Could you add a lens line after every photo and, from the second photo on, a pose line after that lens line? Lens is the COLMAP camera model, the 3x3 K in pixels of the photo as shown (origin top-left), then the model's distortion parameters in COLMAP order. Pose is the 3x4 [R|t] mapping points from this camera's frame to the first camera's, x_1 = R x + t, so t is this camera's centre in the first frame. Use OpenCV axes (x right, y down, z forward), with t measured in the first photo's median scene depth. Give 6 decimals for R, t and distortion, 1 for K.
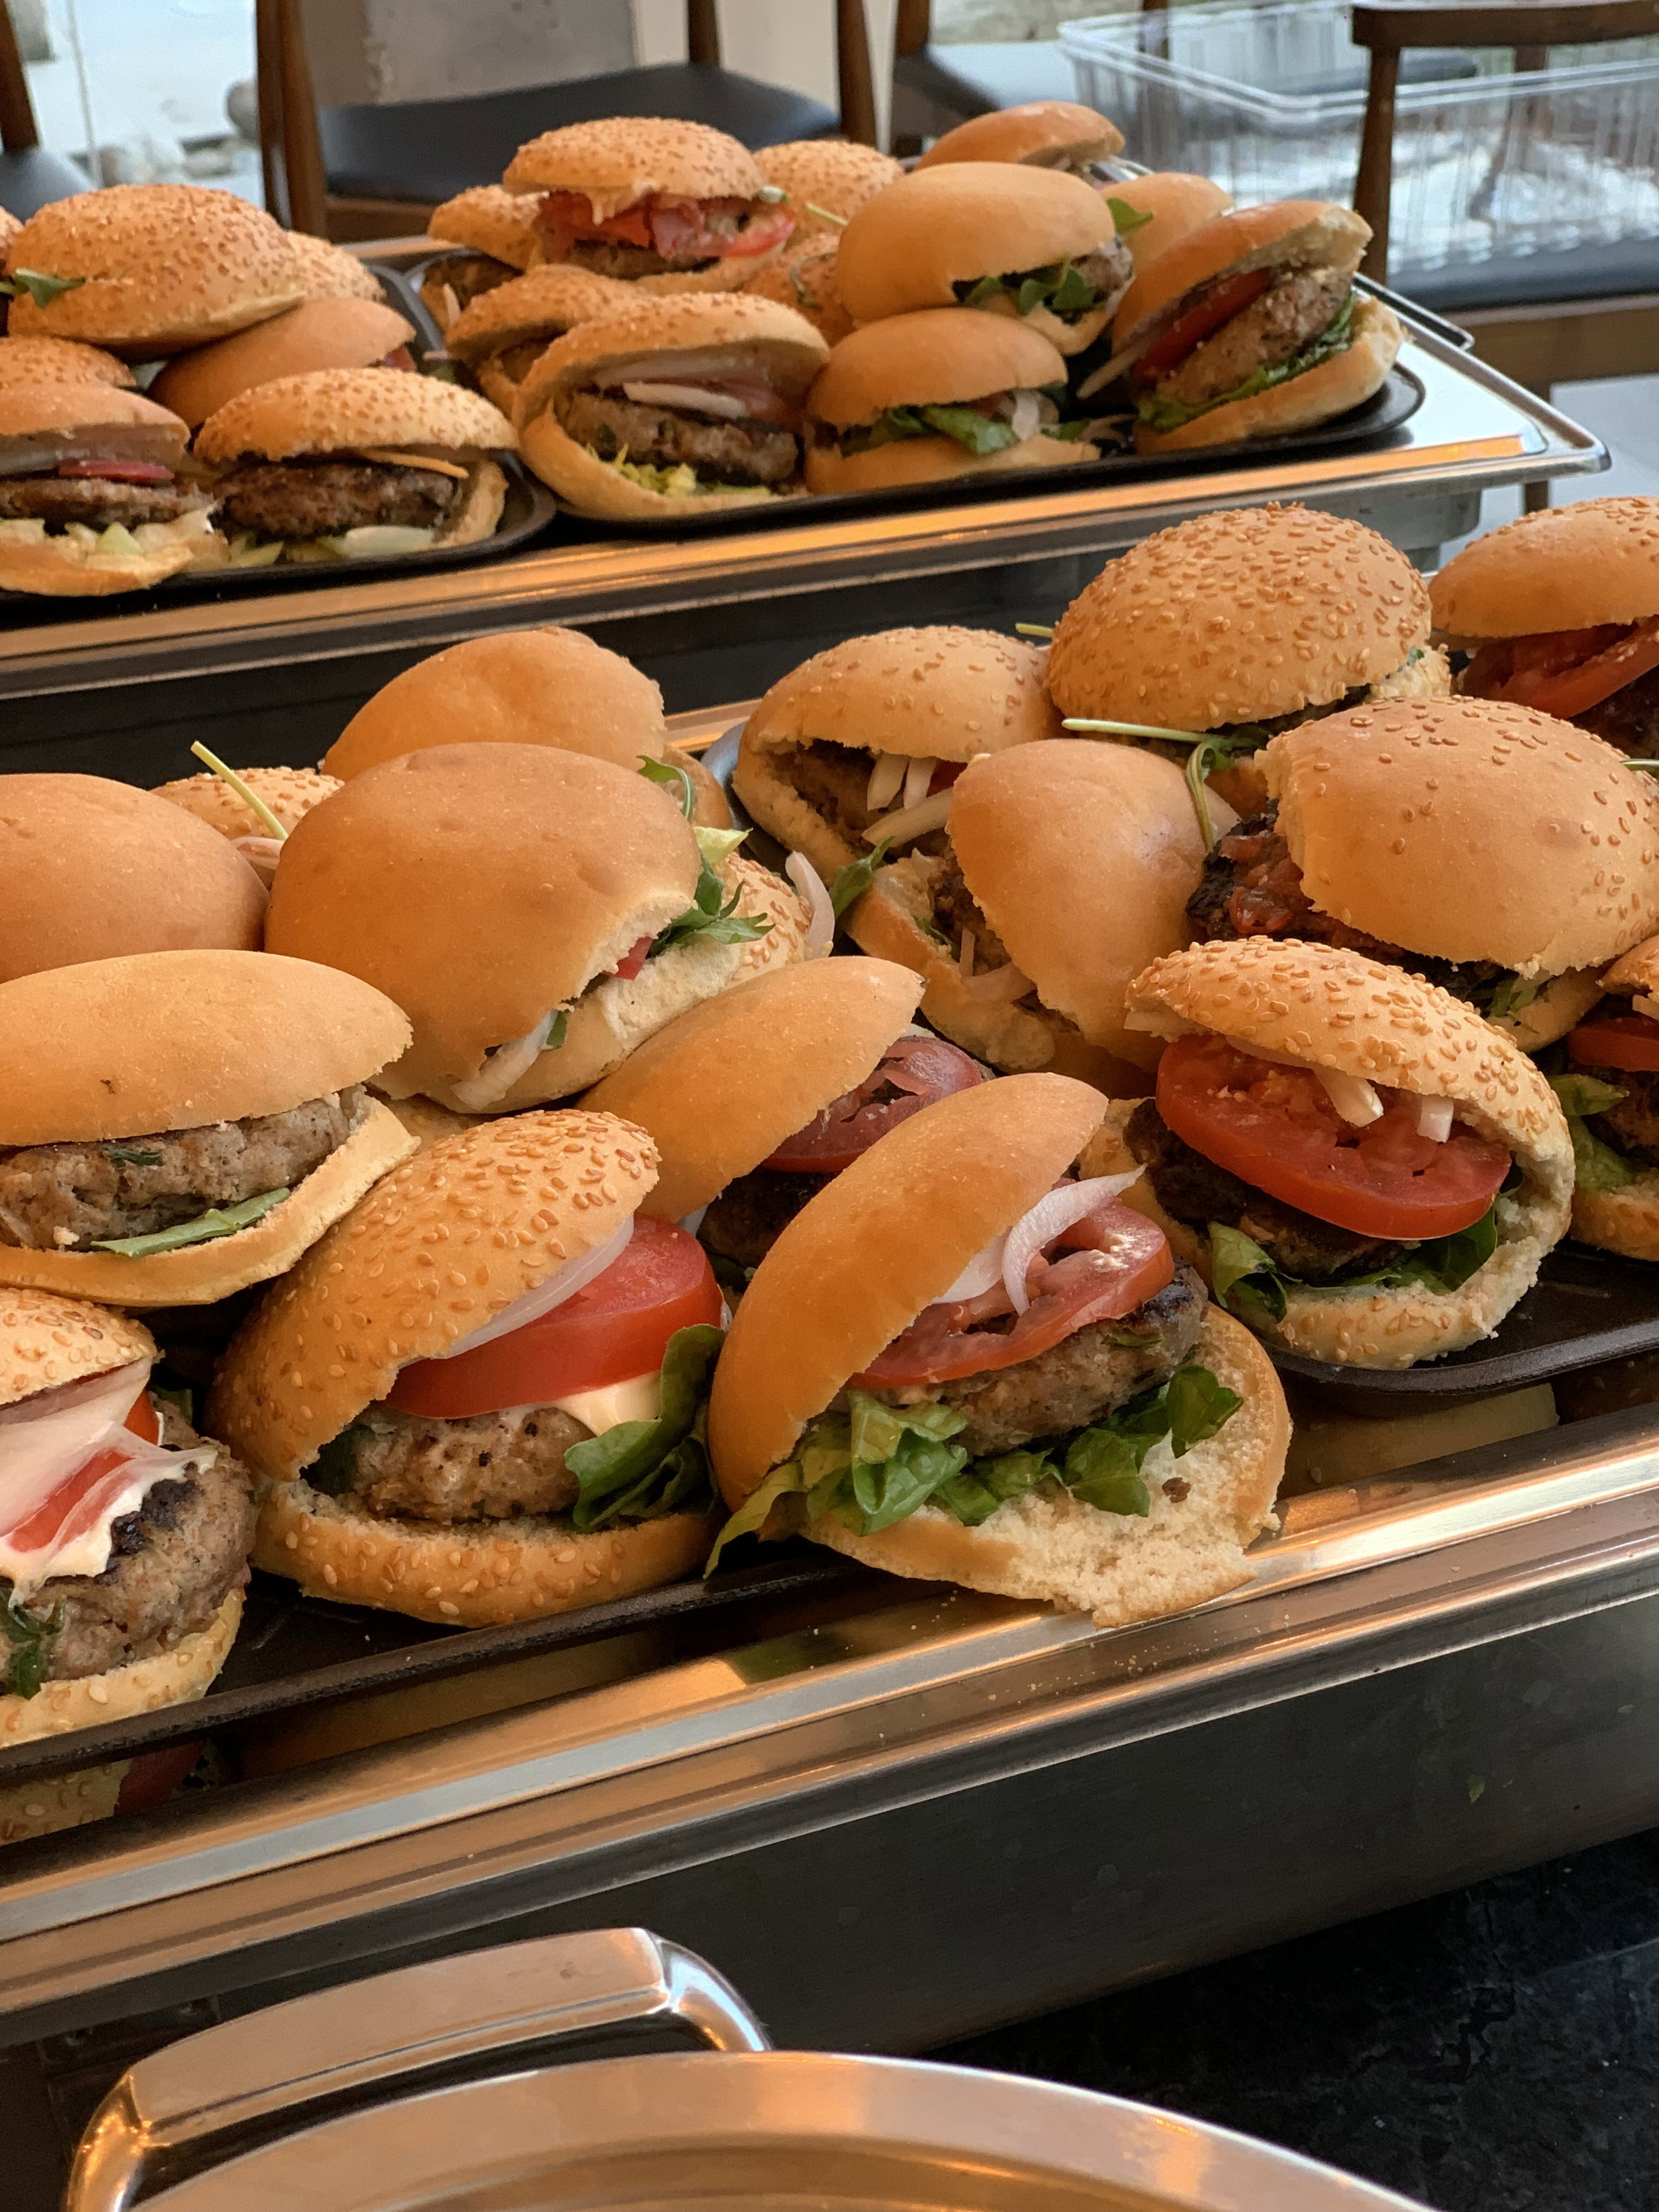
lens RADIAL K [[3359.3, 0, 829.2], [0, 3359.3, 1106.5], [0, 0, 1]] dist [-0.084936, 0.000000]
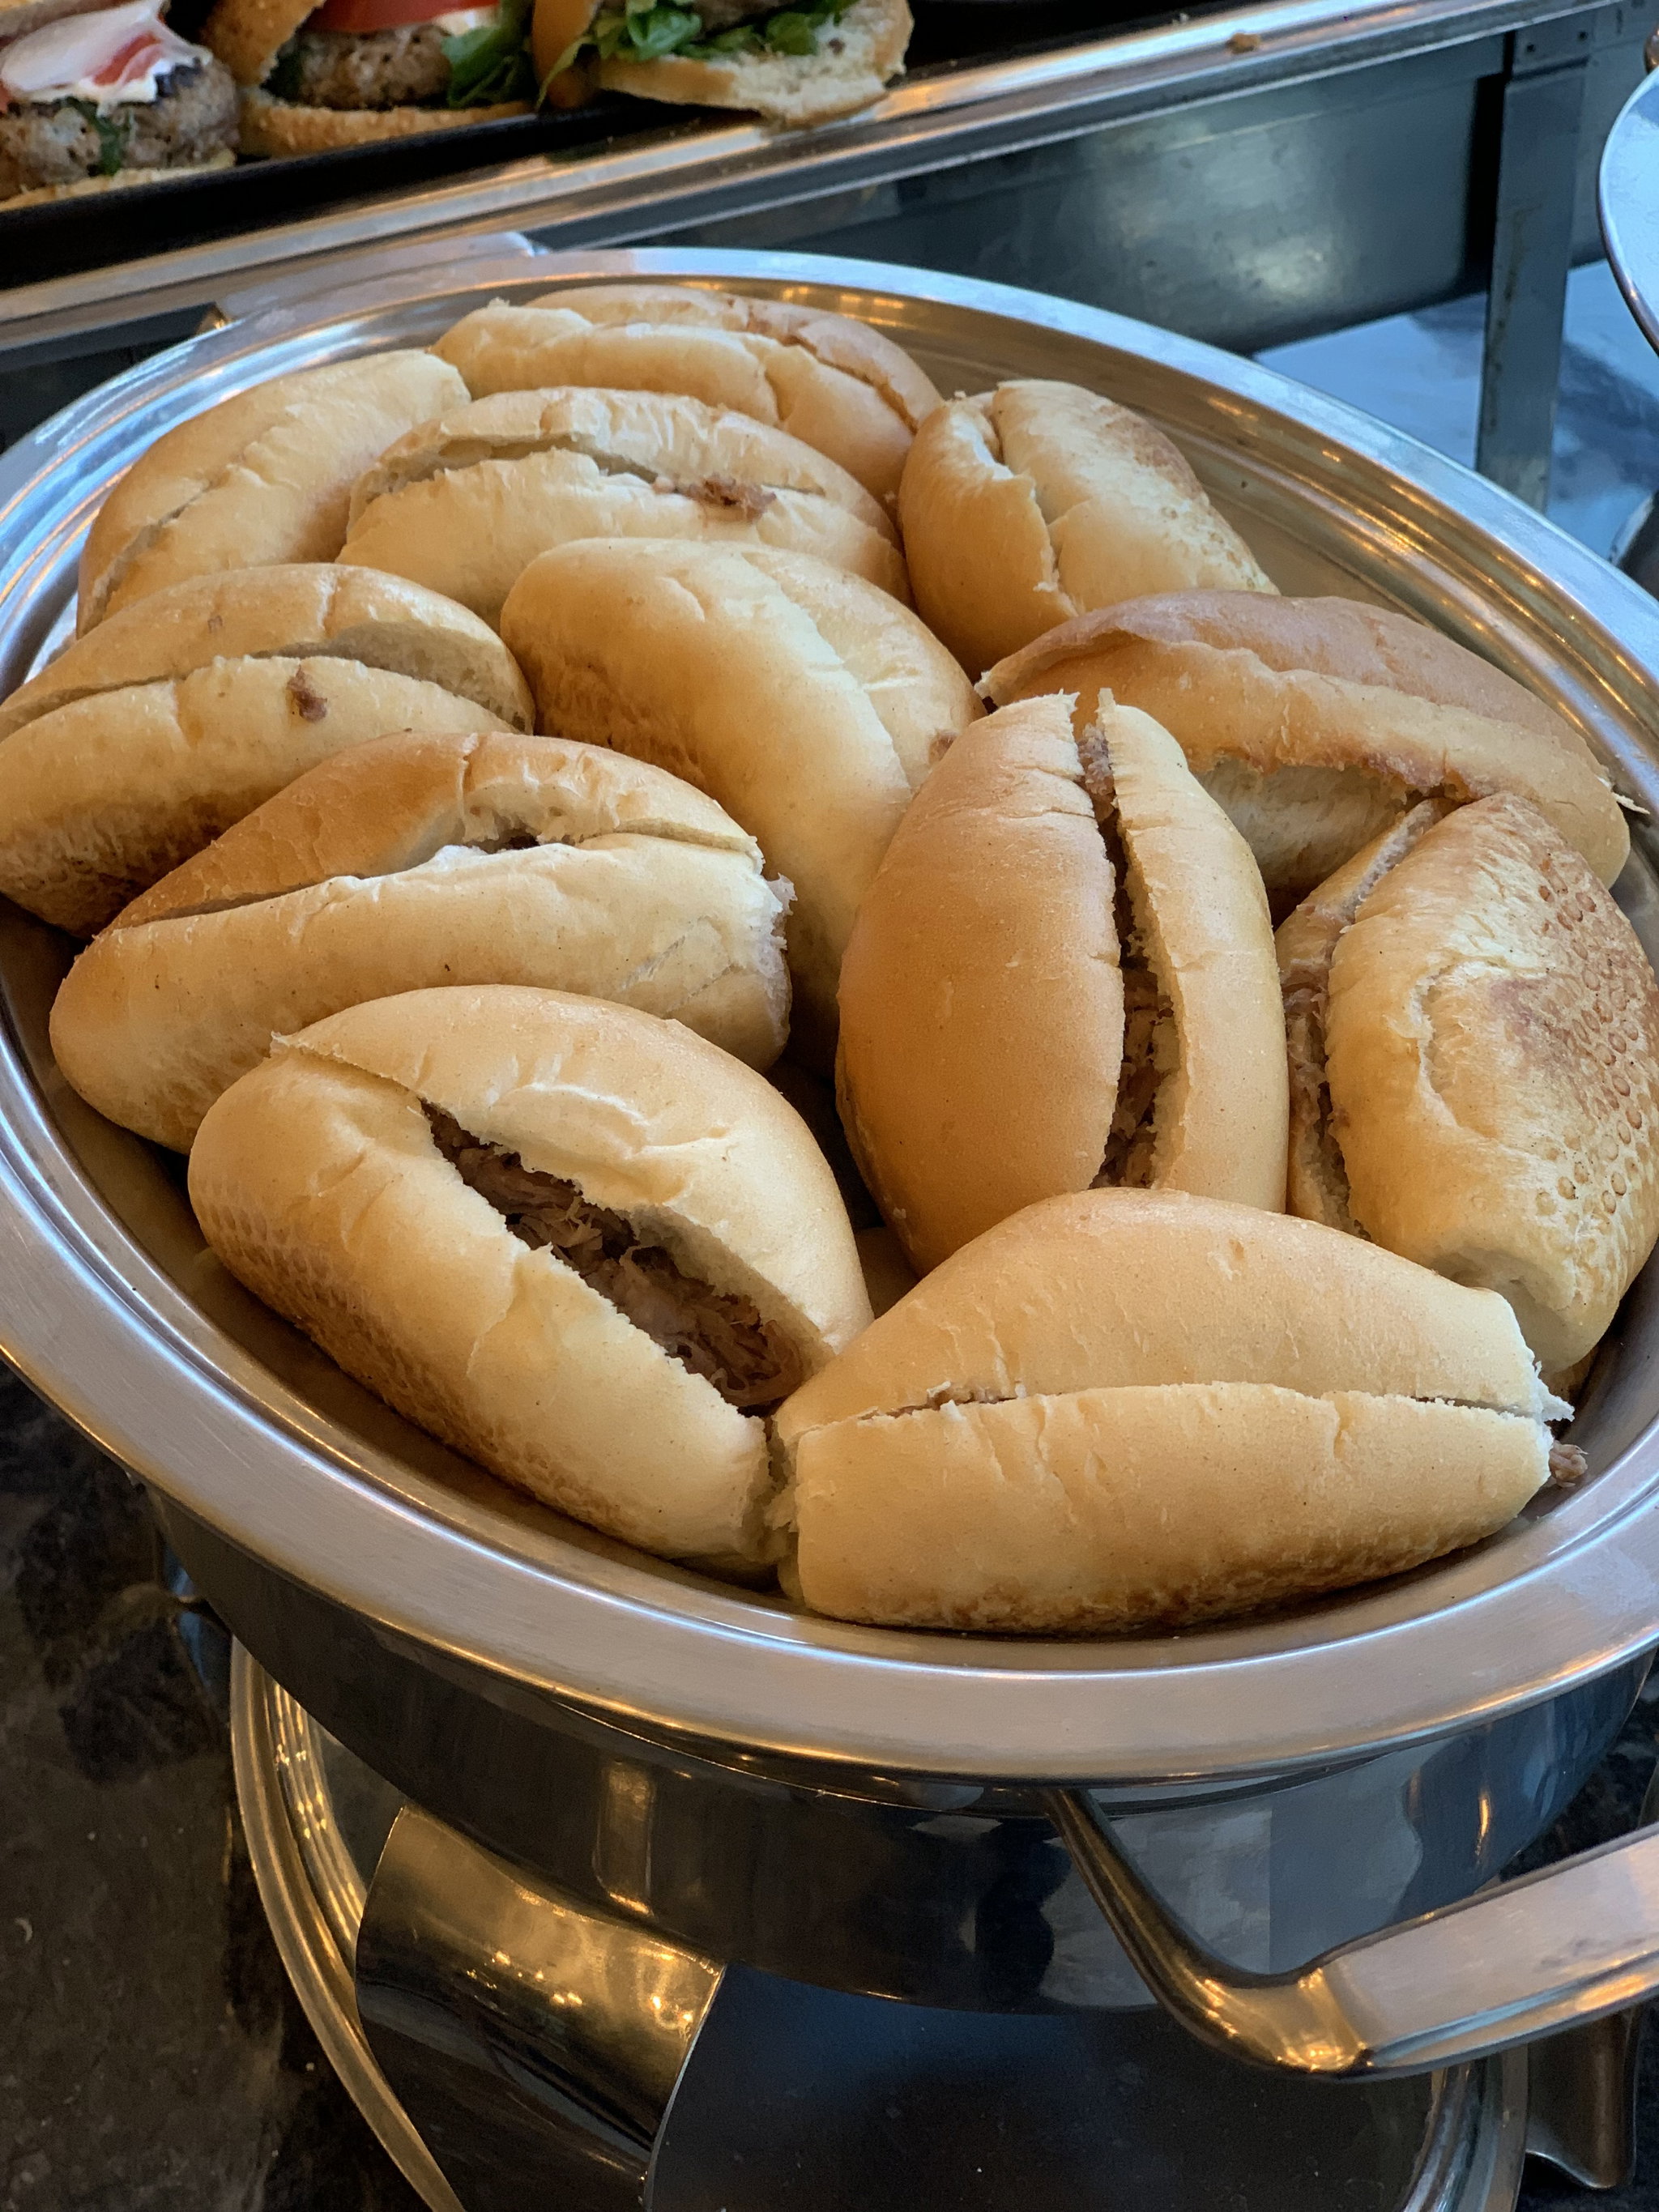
lens RADIAL K [[3359.3, 0, 830.0], [0, 3359.3, 1105.6], [0, 0, 1]] dist [-0.084936, 0.000000]
pose [[0.996616, -0.055219, 0.060881, -0.020866], [0.043965, 0.983981, 0.172766, 0.332780], [-0.069446, -0.169505, 0.983080, -0.605810]]
